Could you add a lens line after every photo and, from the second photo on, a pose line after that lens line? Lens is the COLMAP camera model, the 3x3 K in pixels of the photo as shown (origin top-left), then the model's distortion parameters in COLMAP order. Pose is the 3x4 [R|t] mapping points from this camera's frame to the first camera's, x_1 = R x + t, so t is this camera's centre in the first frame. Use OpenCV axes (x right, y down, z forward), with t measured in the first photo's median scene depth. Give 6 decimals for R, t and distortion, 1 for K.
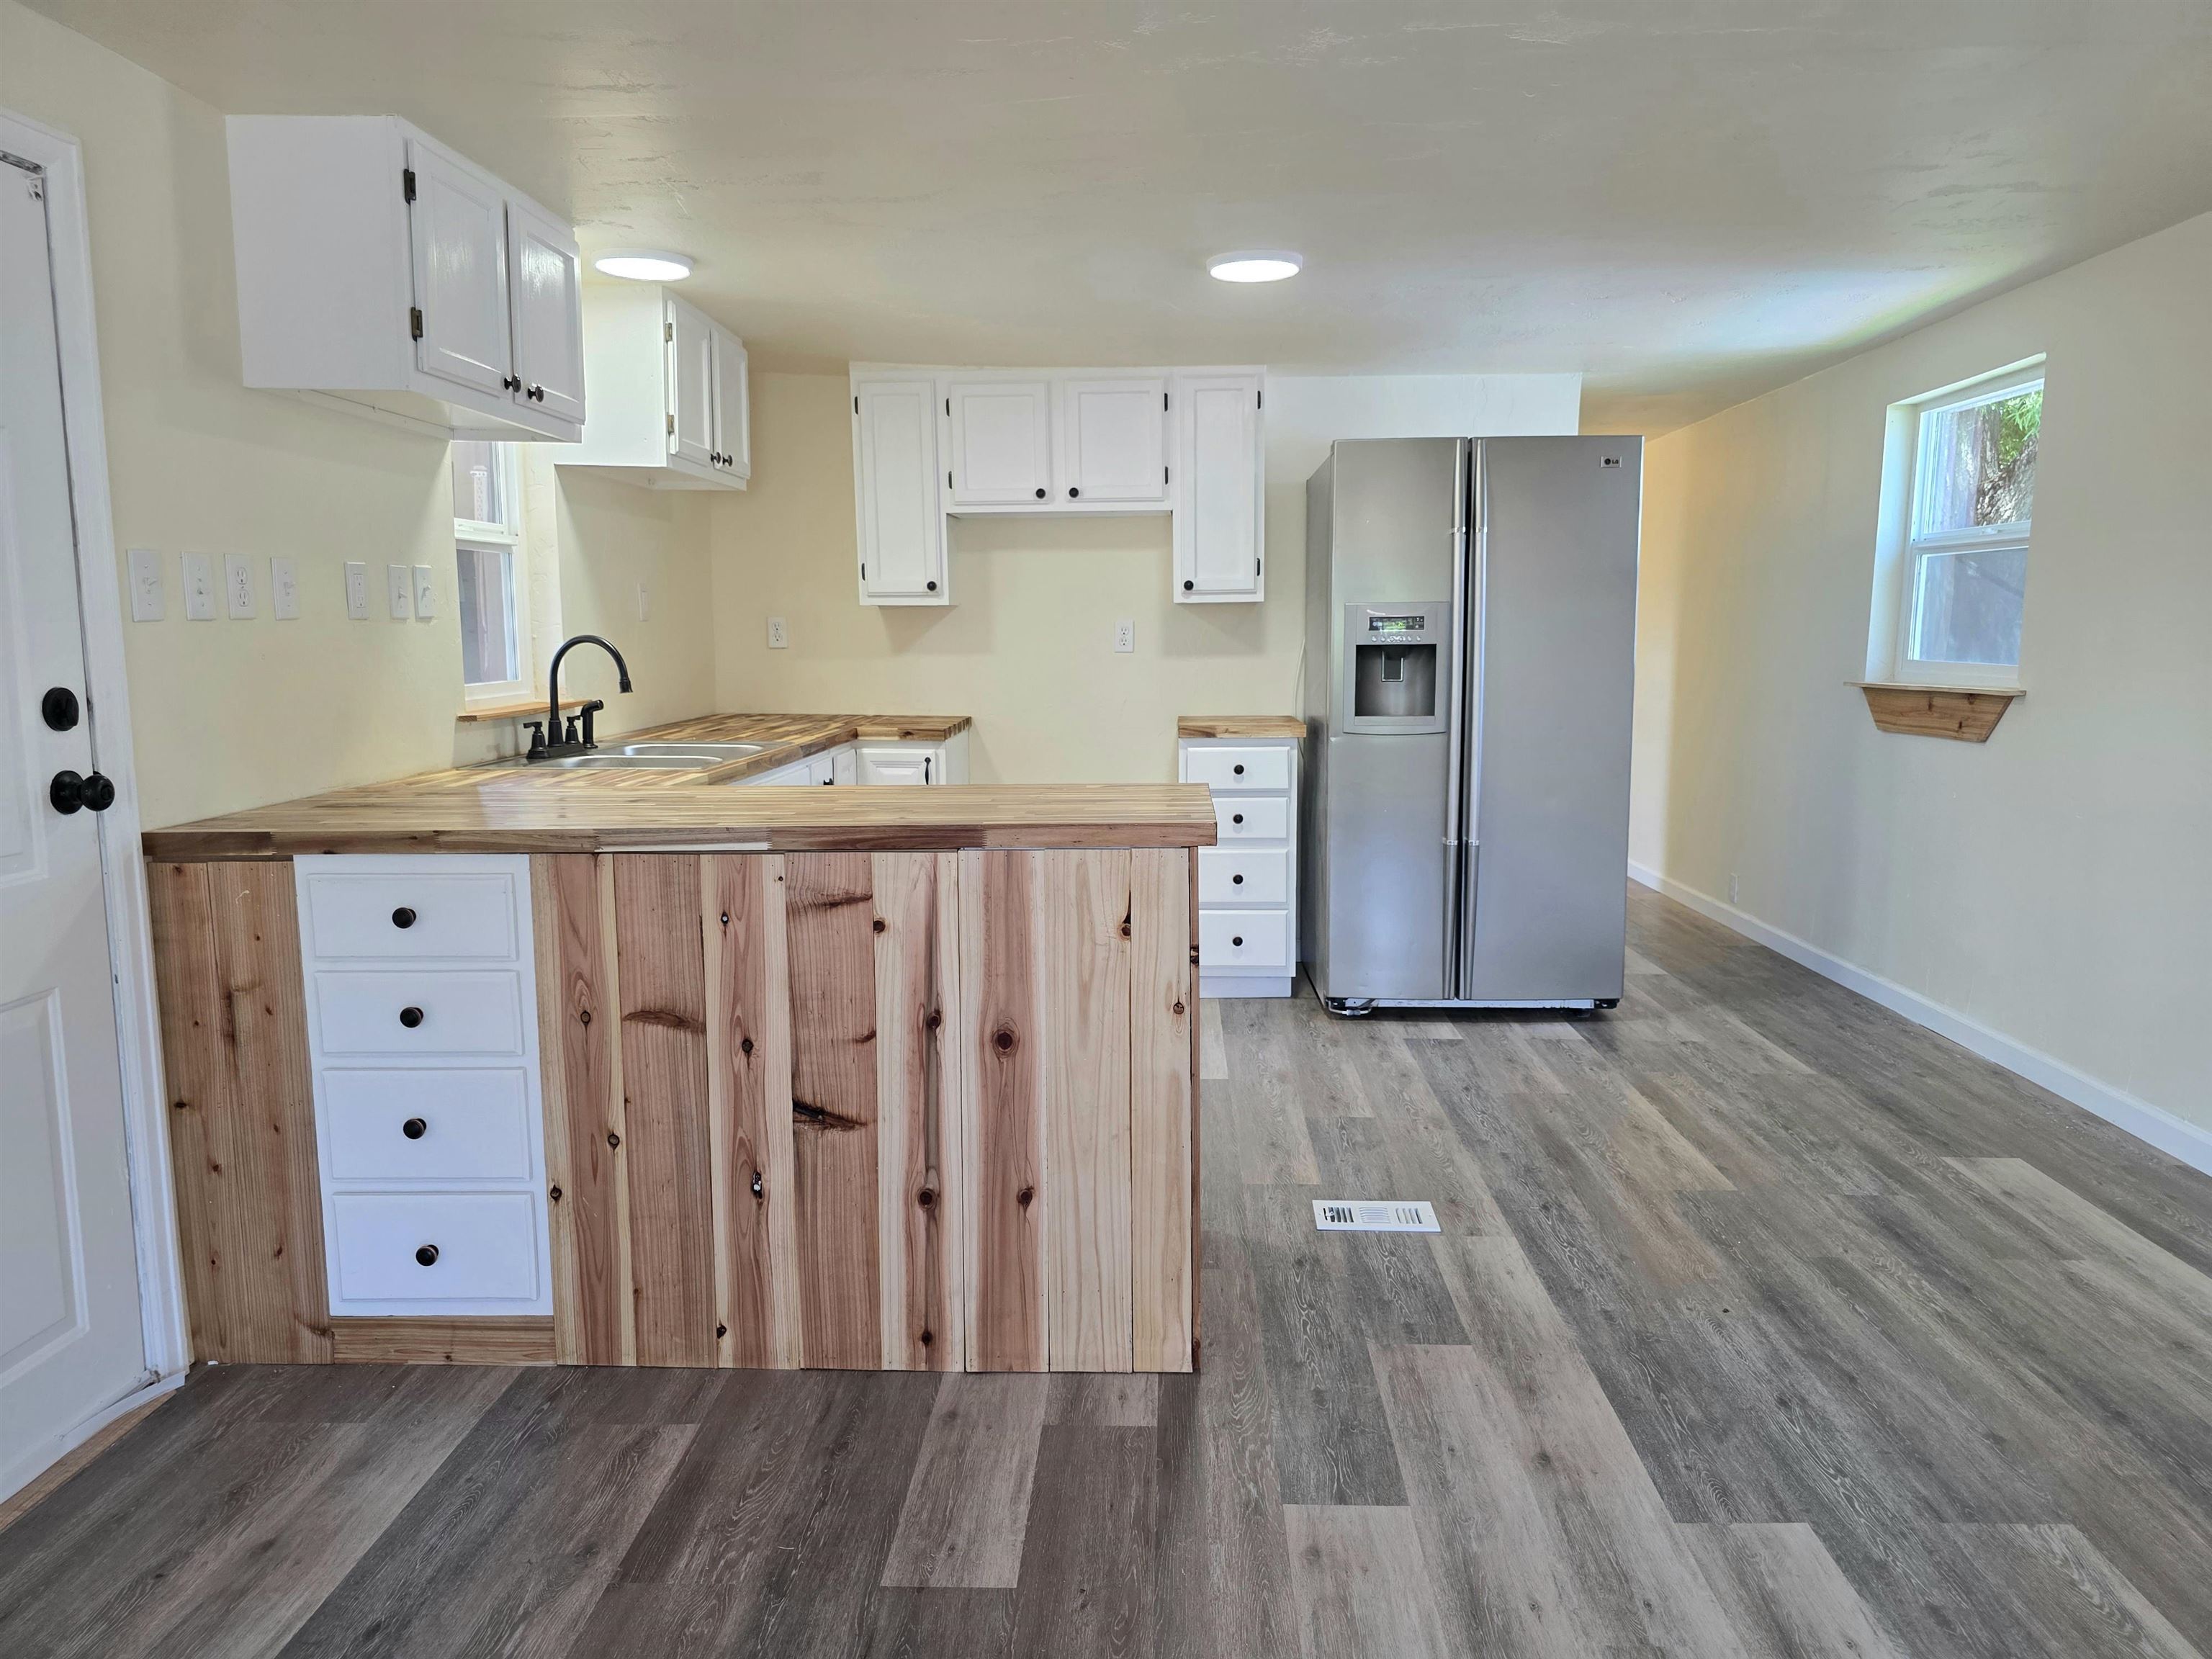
lens RADIAL K [[1489.5, 0, 1118.6], [0, 1489.5, 832.9], [0, 0, 1]] dist [0.048562, -0.041875]
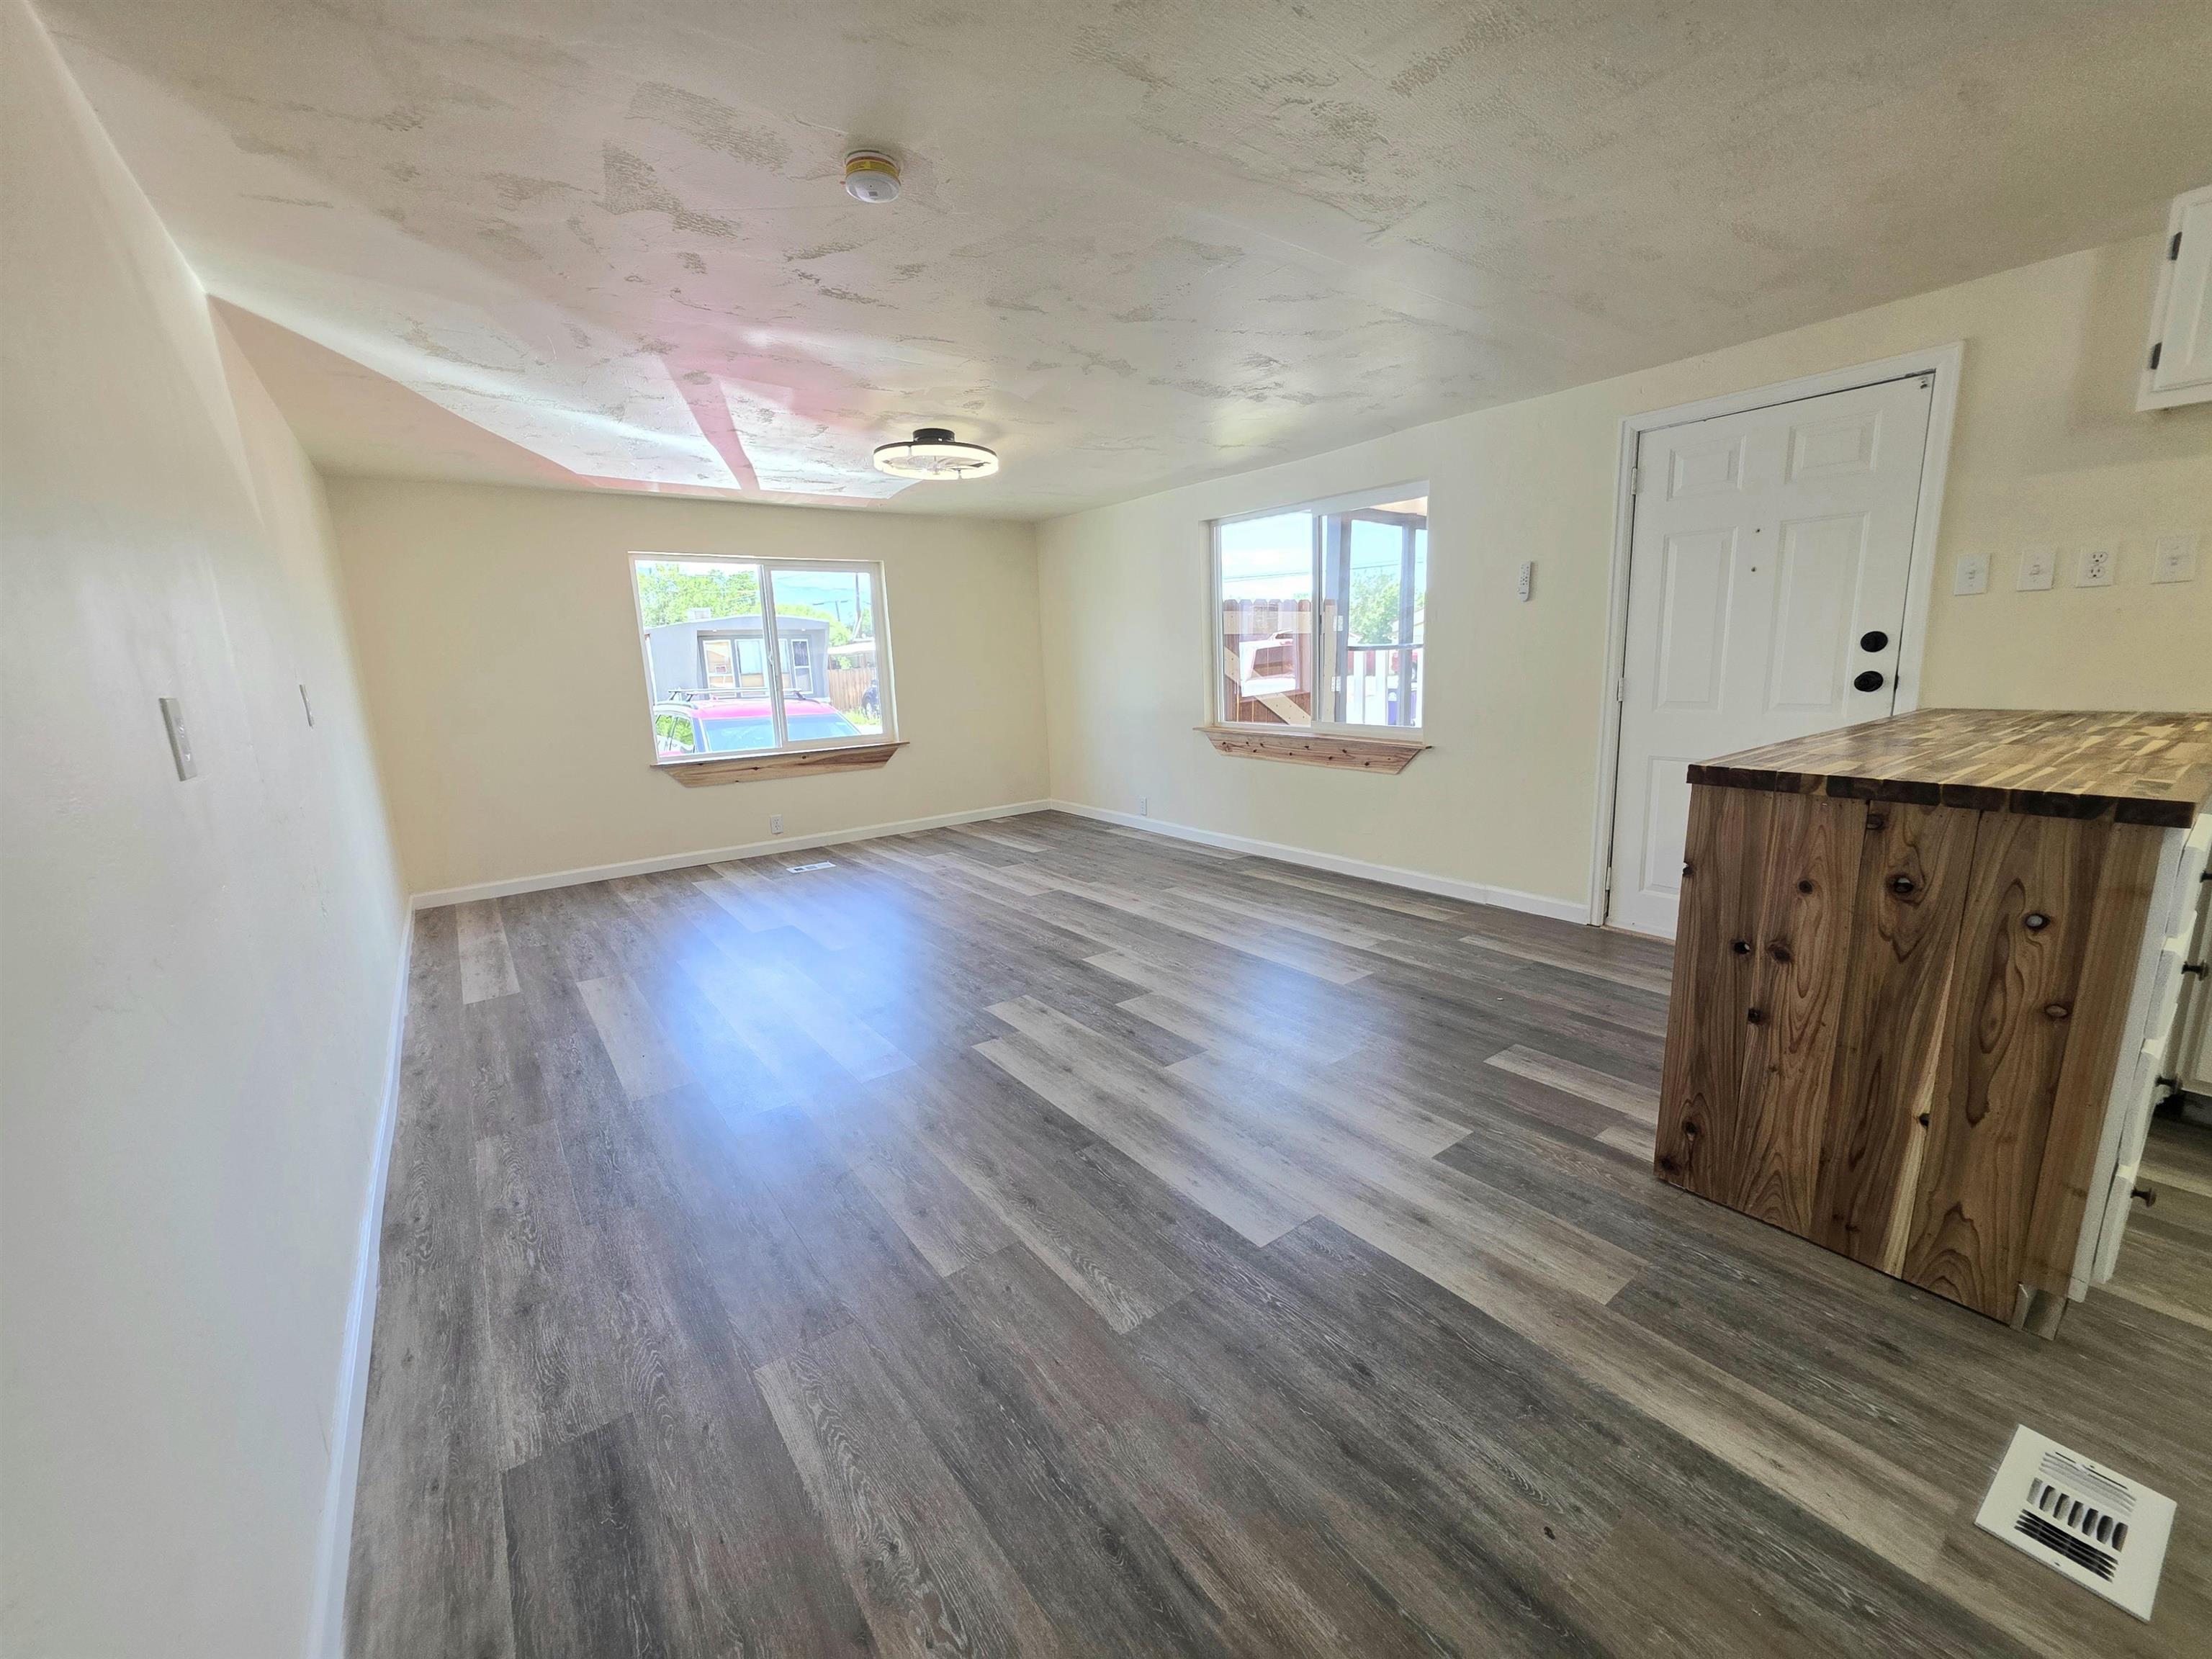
lens RADIAL K [[887.3, 0, 1105.5], [0, 887.3, 824.5], [0, 0, 1]] dist [0.001678, -0.000522]
pose [[-0.779136, 0.158475, -0.606492, 0.741792], [-0.042674, 0.951862, 0.303541, -0.134126], [0.625401, 0.262381, -0.734867, 1.030488]]
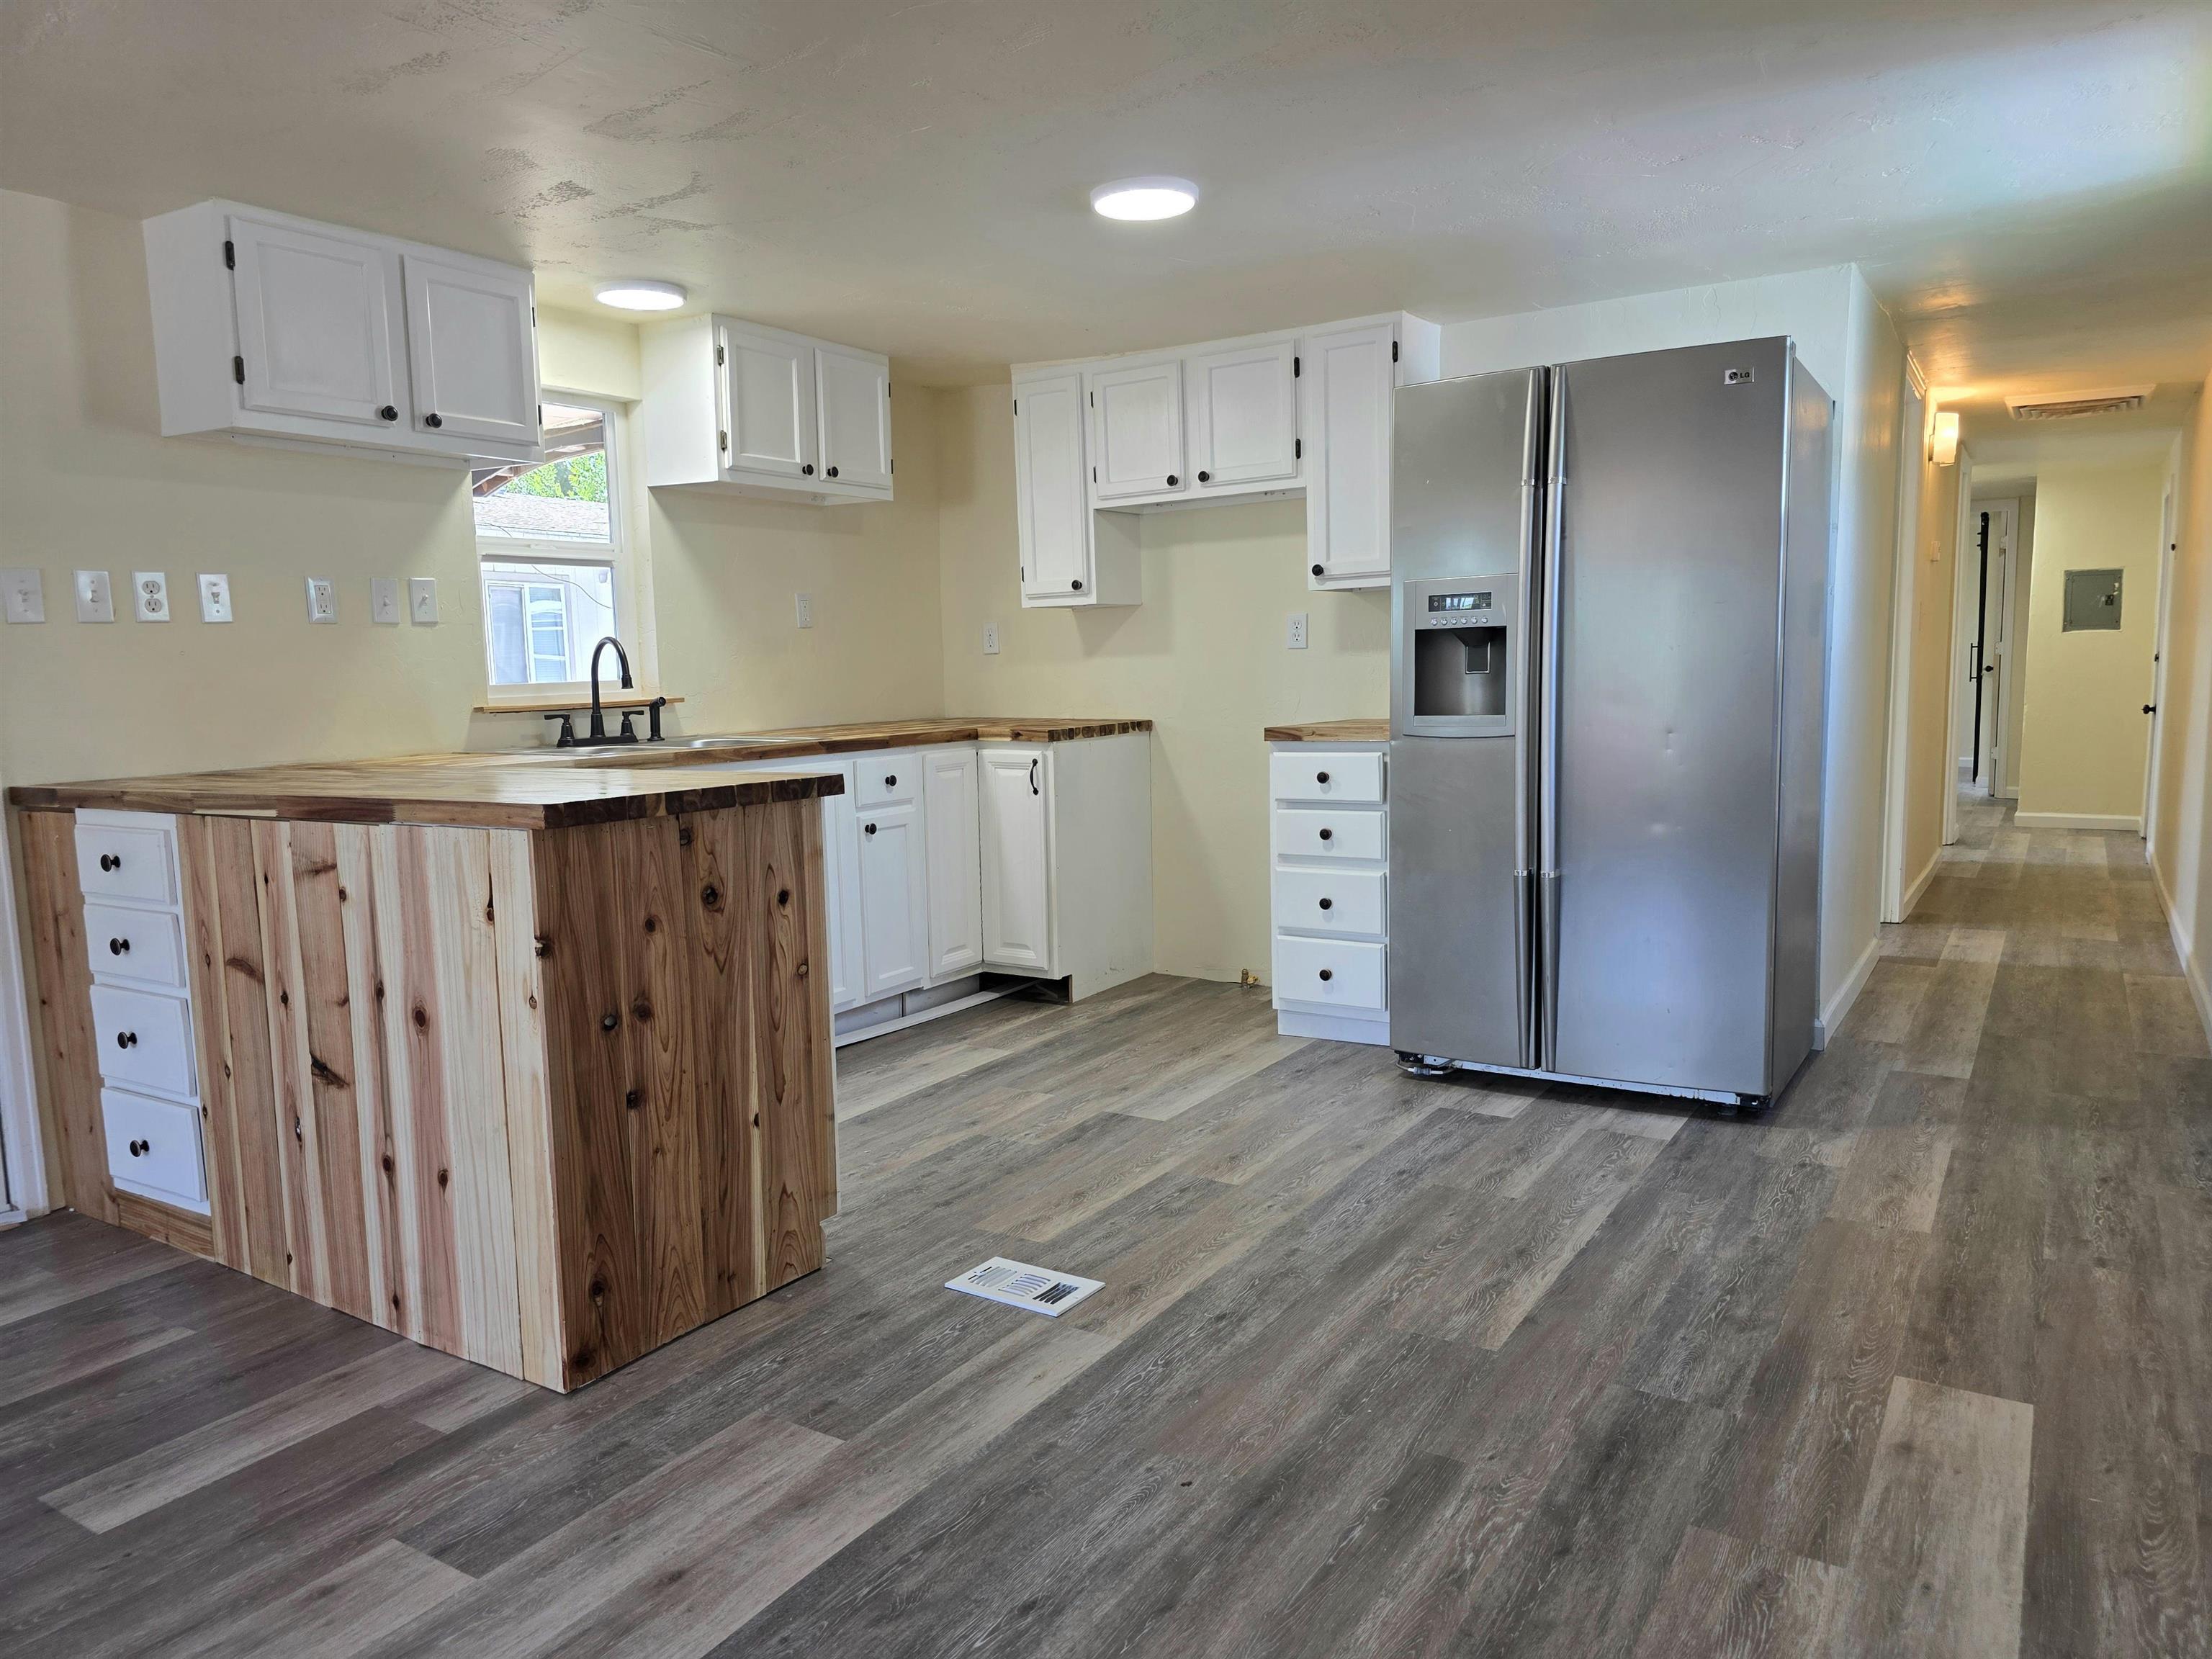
lens RADIAL K [[1489.5, 0, 1106.0], [0, 1489.5, 837.1], [0, 0, 1]] dist [0.048562, -0.041875]
pose [[0.860576, 0.042117, -0.507578, 0.692644], [-0.048879, 0.998805, 0.000005, -0.002718], [0.506971, 0.024806, 0.861606, 0.307013]]
